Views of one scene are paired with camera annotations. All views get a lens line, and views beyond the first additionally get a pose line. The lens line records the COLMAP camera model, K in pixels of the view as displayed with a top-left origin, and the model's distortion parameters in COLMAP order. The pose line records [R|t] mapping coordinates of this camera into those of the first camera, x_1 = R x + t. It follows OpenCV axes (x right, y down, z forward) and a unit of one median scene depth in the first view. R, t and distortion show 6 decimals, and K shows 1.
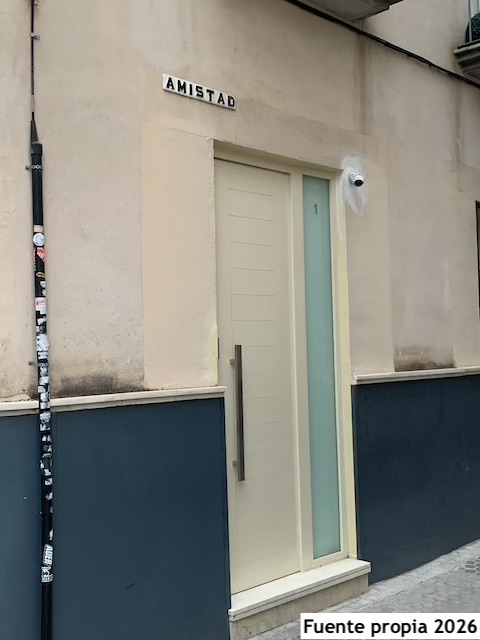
lens RADIAL K [[759.5, 0, 240.0], [0, 759.5, 320.0], [0, 0, 1]] dist [0.028926, 0.001174]
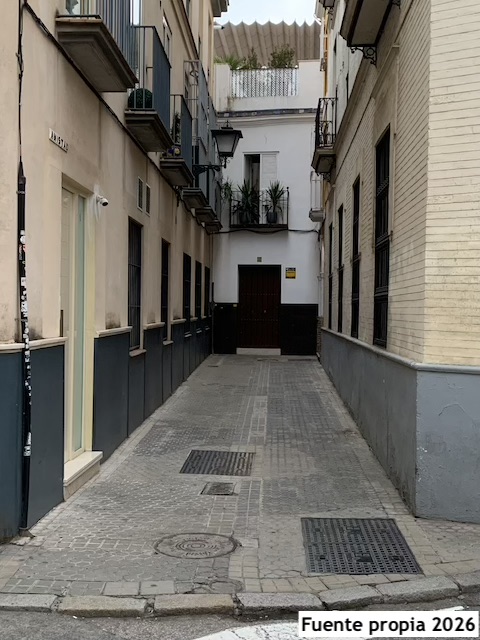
lens RADIAL K [[759.5, 0, 240.0], [0, 759.5, 320.0], [0, 0, 1]] dist [0.028926, 0.001174]
pose [[0.734126, 0.025975, 0.678516, -0.986911], [-0.059464, 0.997888, 0.026136, -0.009636], [-0.676404, -0.059534, 0.734120, -0.446614]]
